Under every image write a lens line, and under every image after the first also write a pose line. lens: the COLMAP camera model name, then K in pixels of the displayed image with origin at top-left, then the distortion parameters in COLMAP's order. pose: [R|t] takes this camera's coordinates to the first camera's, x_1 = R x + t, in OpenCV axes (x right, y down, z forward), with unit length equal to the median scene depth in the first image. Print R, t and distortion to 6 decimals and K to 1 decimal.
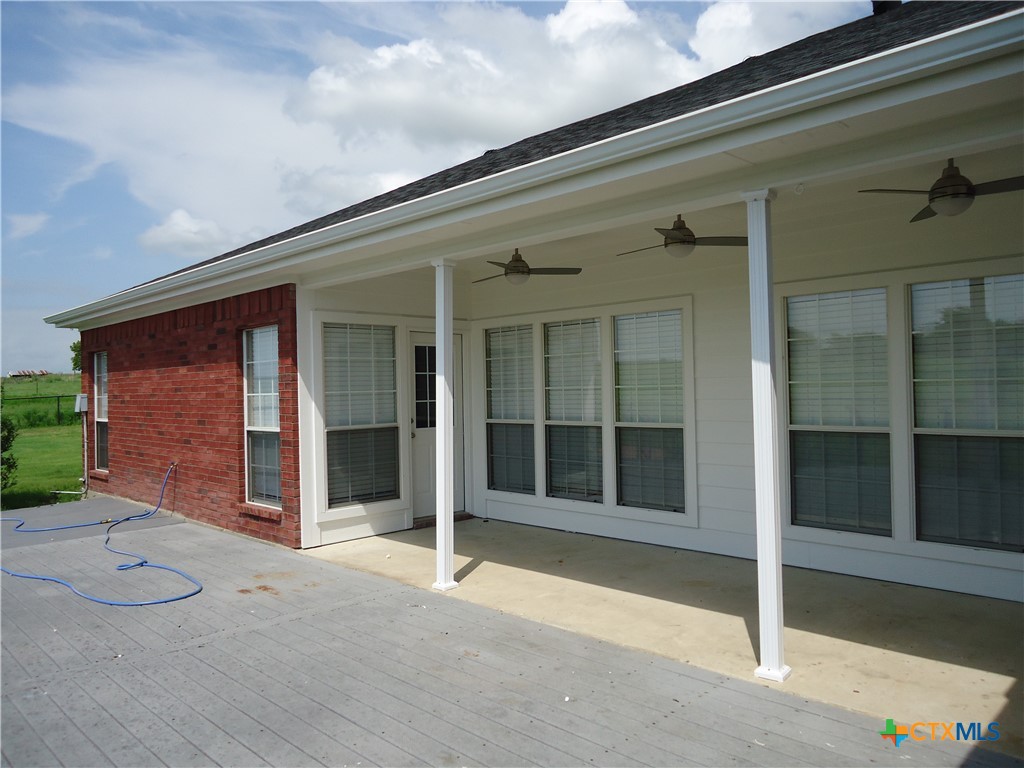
lens RADIAL K [[745.8, 0, 504.2], [0, 745.8, 378.5], [0, 0, 1]] dist [-0.004705, 0.001540]
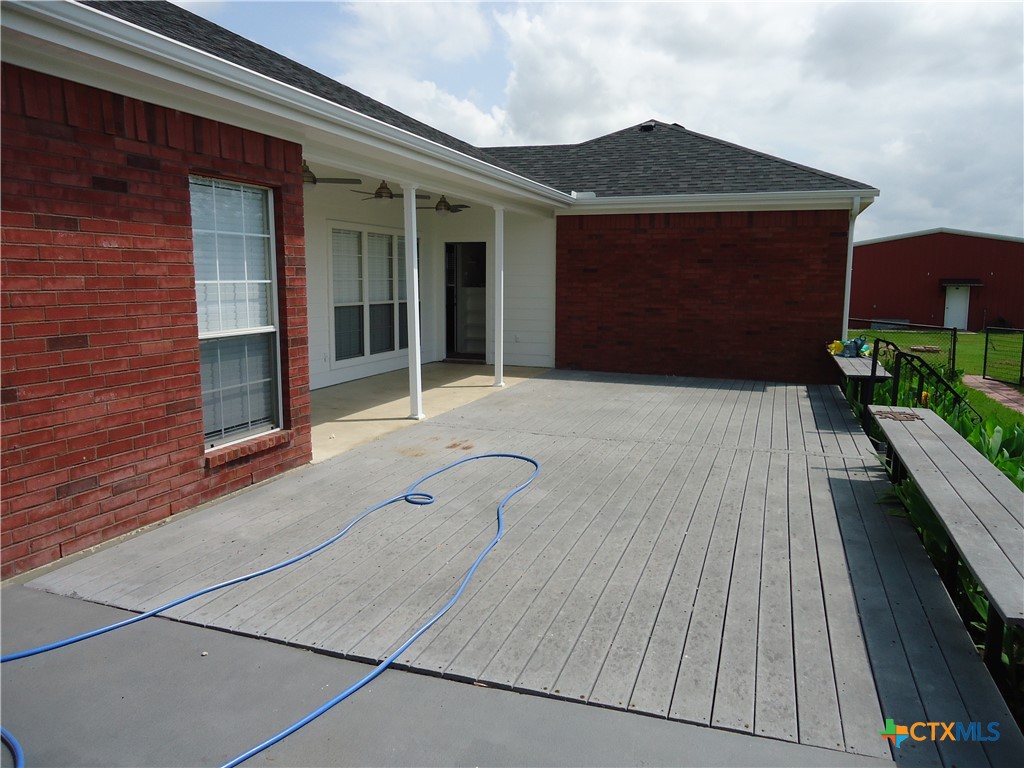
lens RADIAL K [[745.8, 0, 504.2], [0, 745.8, 378.5], [0, 0, 1]] dist [-0.004705, 0.001540]
pose [[-0.430069, -0.097677, 0.897496, -1.125349], [0.002063, 0.994021, 0.109171, 0.037935], [-0.902794, 0.048803, -0.427296, 1.143294]]
